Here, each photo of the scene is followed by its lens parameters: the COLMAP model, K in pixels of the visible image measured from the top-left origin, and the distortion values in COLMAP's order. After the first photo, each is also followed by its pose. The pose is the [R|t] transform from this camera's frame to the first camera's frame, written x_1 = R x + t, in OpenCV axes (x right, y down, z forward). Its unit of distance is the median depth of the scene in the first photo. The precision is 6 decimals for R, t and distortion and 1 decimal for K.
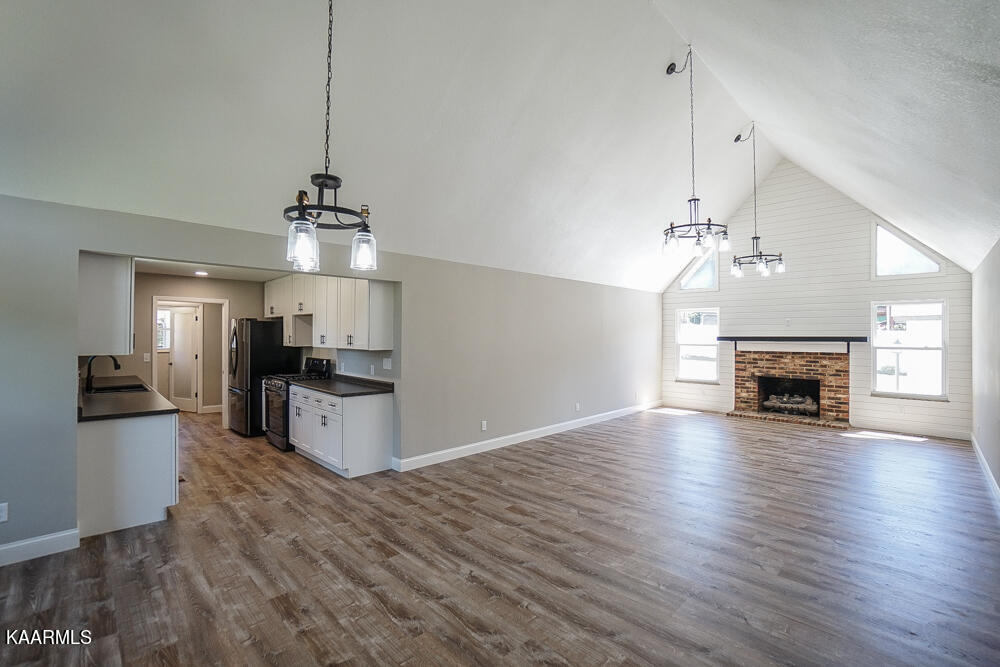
lens RADIAL K [[444.7, 0, 500.0], [0, 444.7, 333.5], [0, 0, 1]] dist [-0.071947, 0.029061]
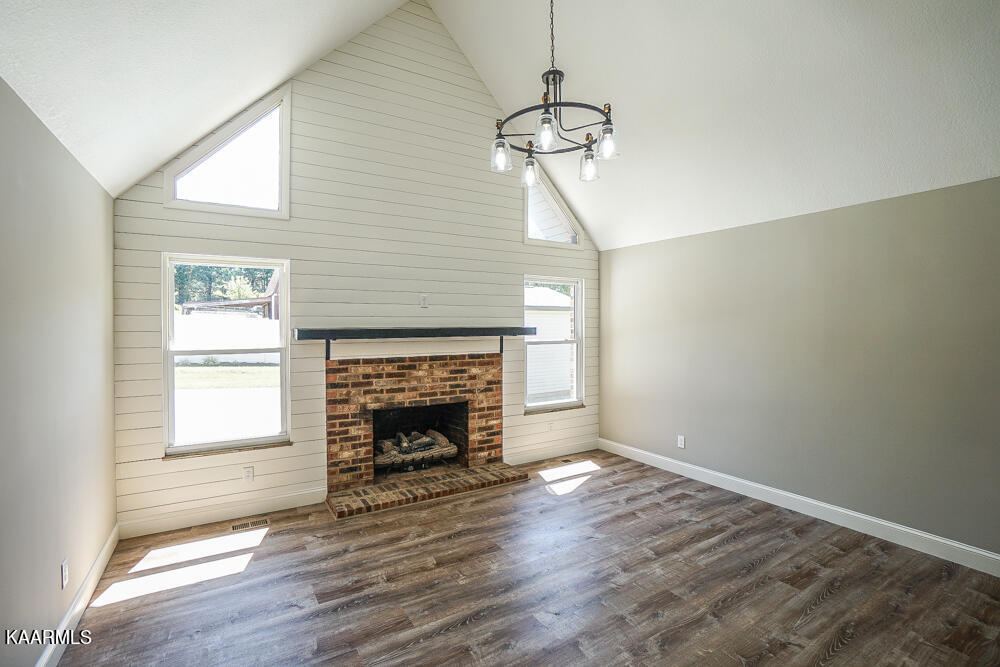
lens RADIAL K [[452.1, 0, 489.6], [0, 452.1, 328.2], [0, 0, 1]] dist [-0.057510, 0.020437]
pose [[0.253340, -0.010277, 0.967323, 0.183091], [0.000315, 0.999944, 0.010541, 0.002091], [-0.967377, -0.002366, 0.253329, 0.948702]]
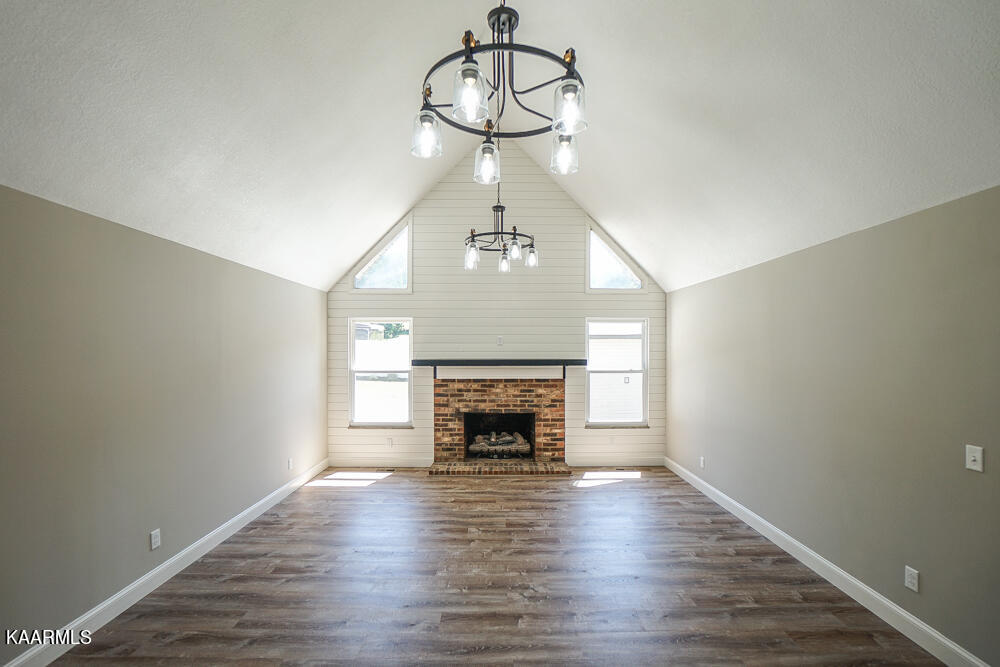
lens RADIAL K [[448.6, 0, 502.9], [0, 448.6, 353.1], [0, 0, 1]] dist [-0.060529, 0.025374]
pose [[0.700671, -0.007813, 0.713442, 0.126207], [-0.001704, 0.999919, 0.012624, -0.016122], [-0.713483, -0.010061, 0.700600, 0.535995]]
